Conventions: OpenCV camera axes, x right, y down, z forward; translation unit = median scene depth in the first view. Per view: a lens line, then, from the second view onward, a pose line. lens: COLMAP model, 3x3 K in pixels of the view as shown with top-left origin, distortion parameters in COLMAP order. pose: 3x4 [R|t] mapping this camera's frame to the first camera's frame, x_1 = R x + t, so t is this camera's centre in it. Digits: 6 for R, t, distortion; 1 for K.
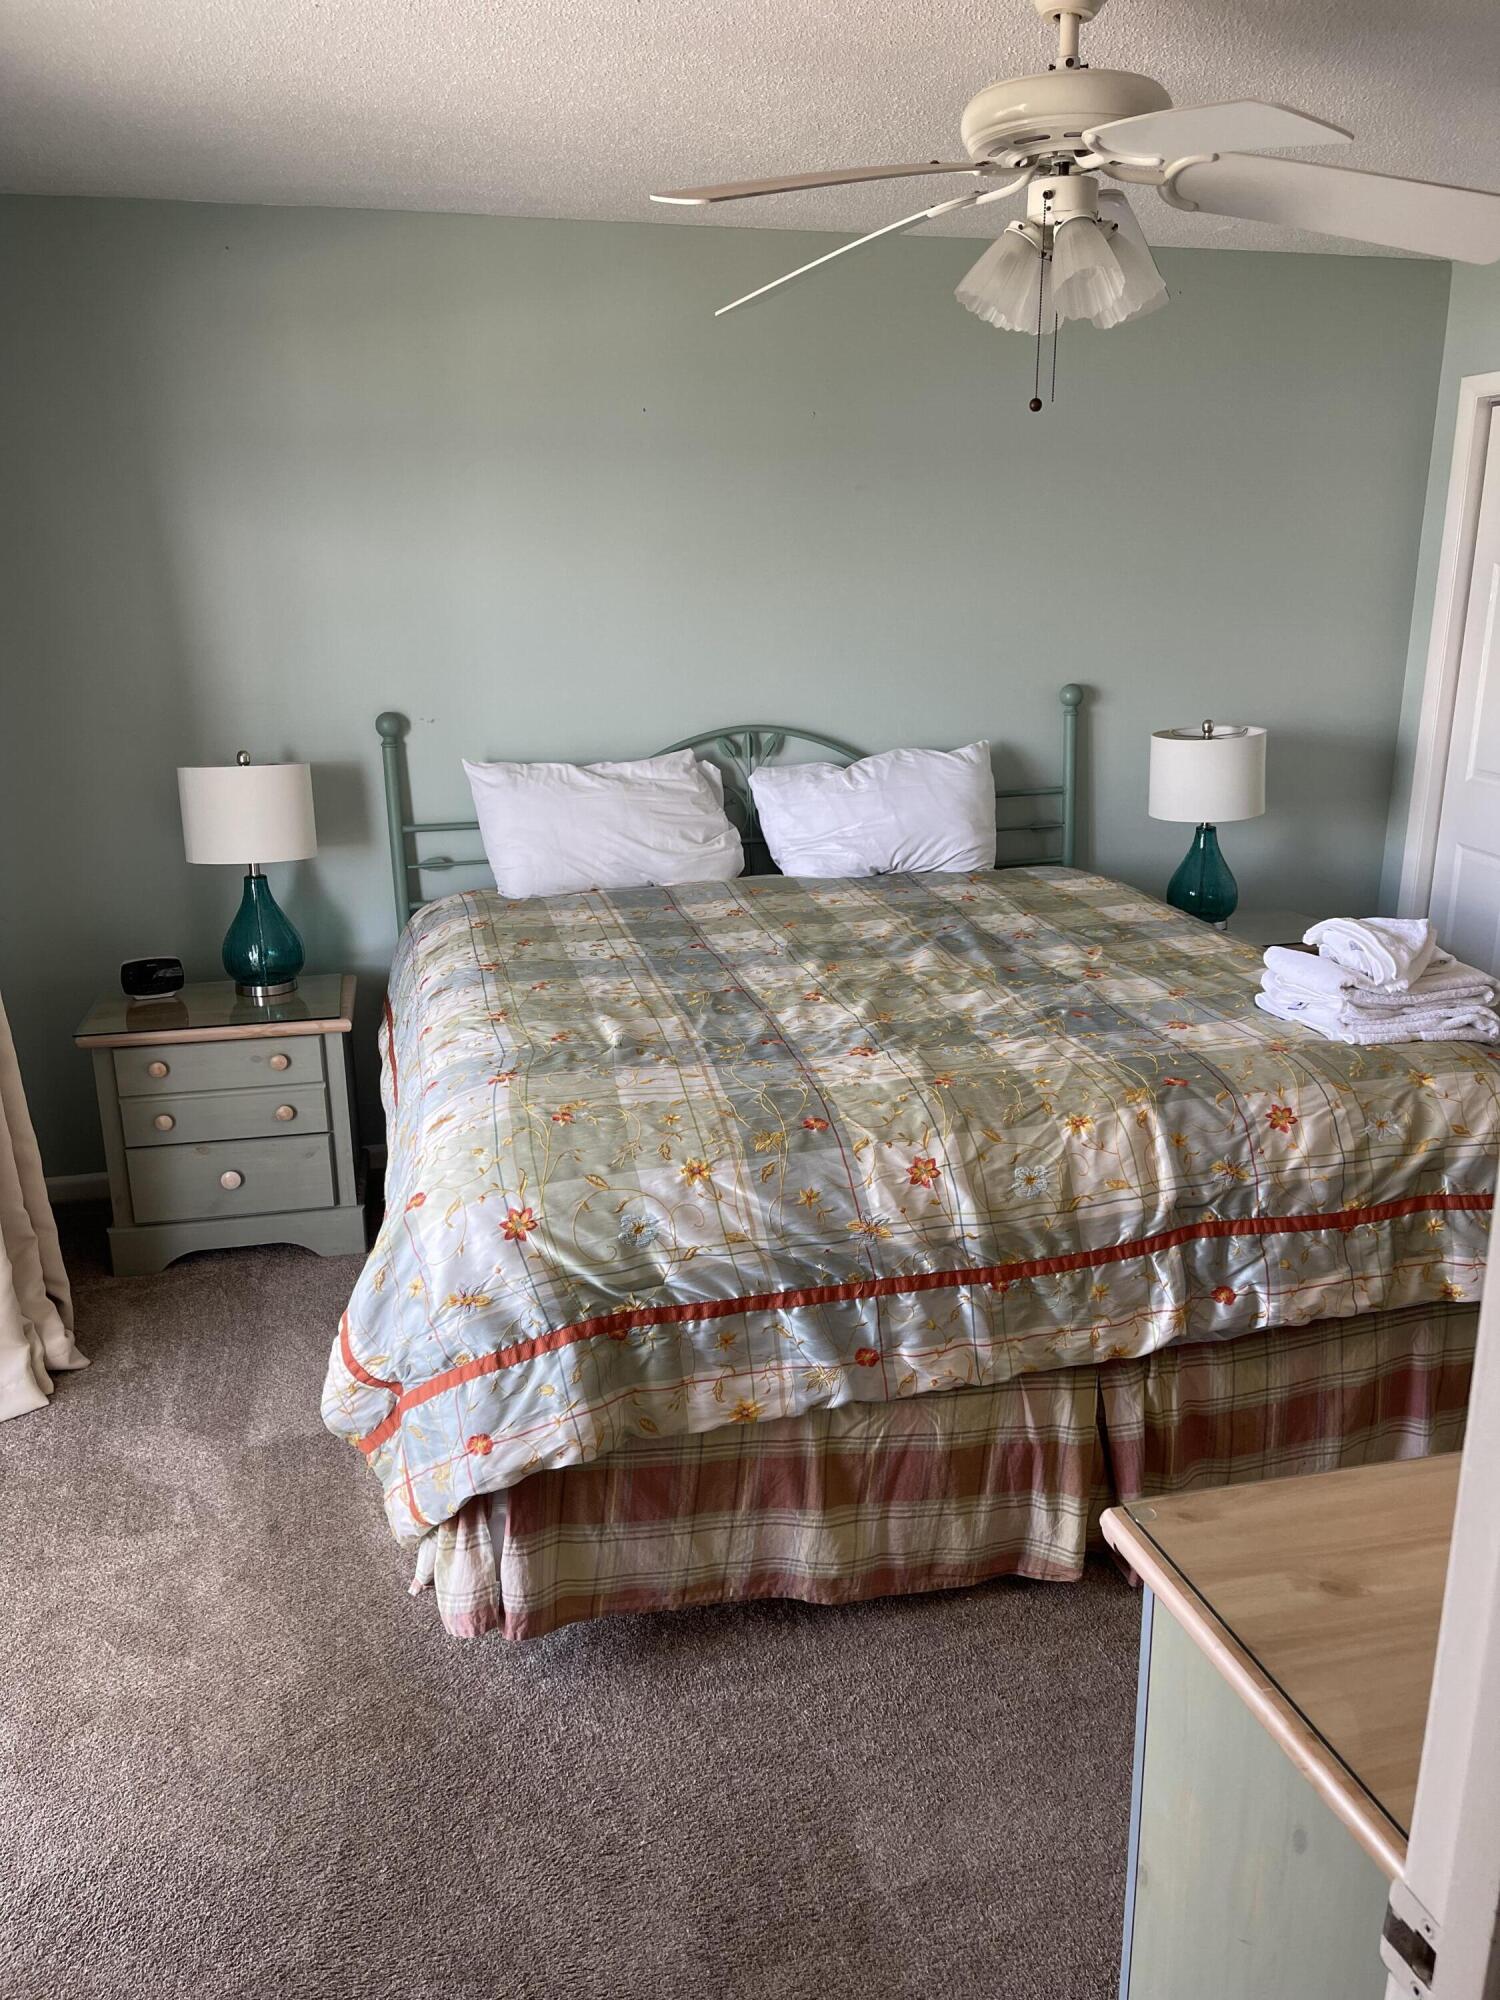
lens RADIAL K [[1501.1, 0, 750.0], [0, 1501.1, 1000.0], [0, 0, 1]] dist [0.041844, -0.049173]
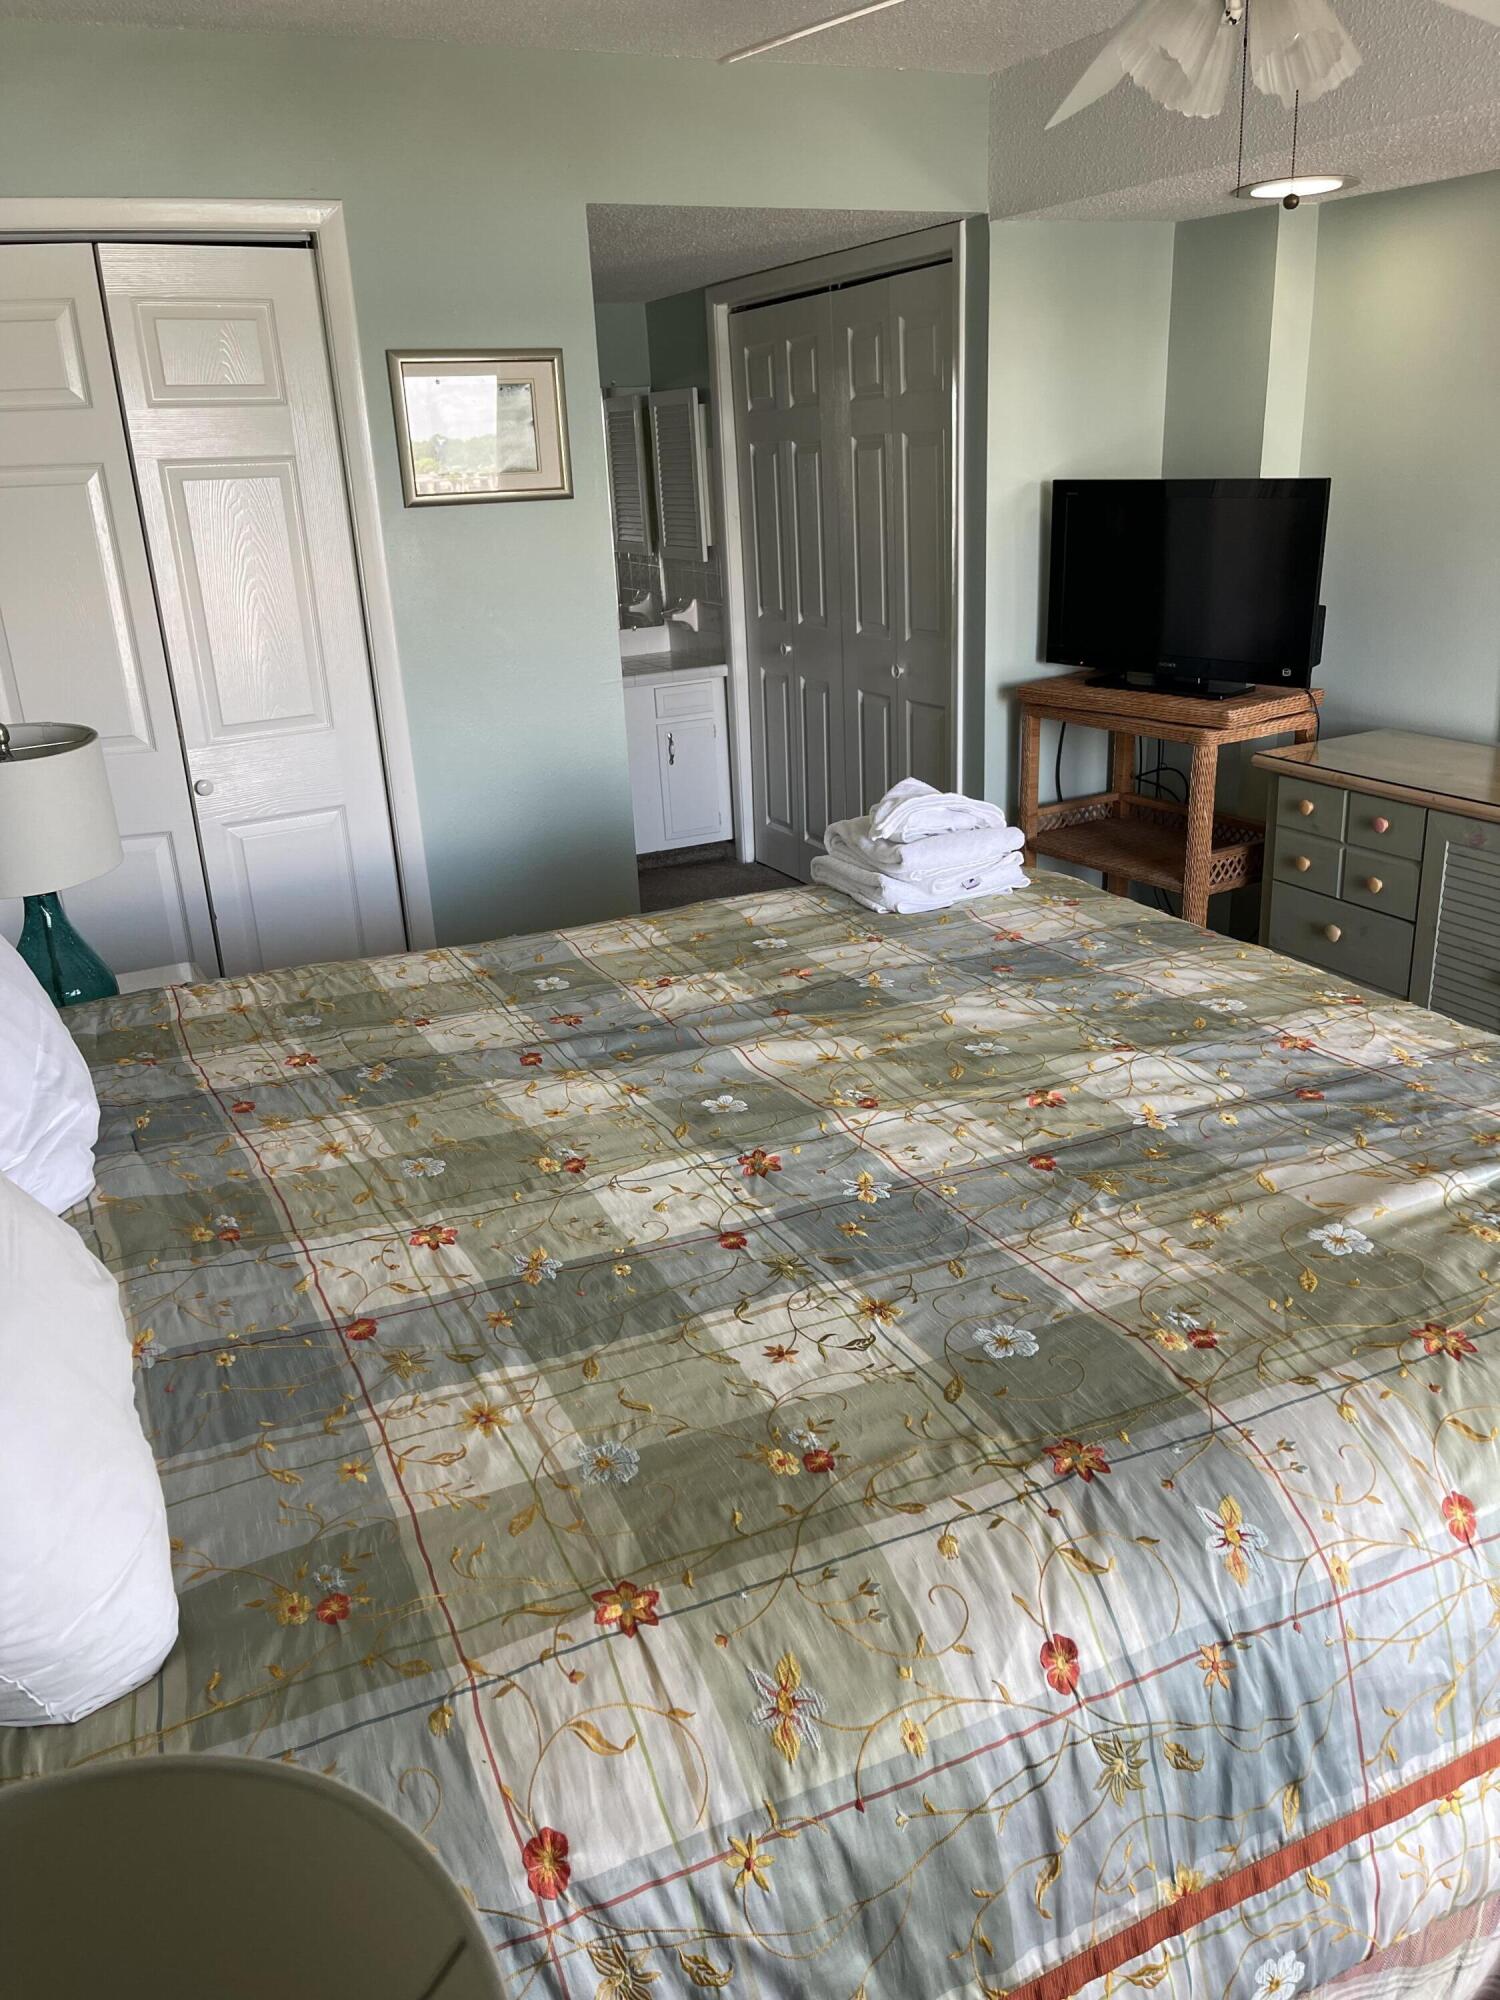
lens RADIAL K [[1501.1, 0, 750.0], [0, 1501.1, 1000.0], [0, 0, 1]] dist [0.041844, -0.049173]
pose [[-0.193667, -0.313870, 0.929504, -0.497801], [0.310909, 0.878972, 0.361586, -0.299794], [-0.930499, 0.359019, -0.072643, 1.125915]]
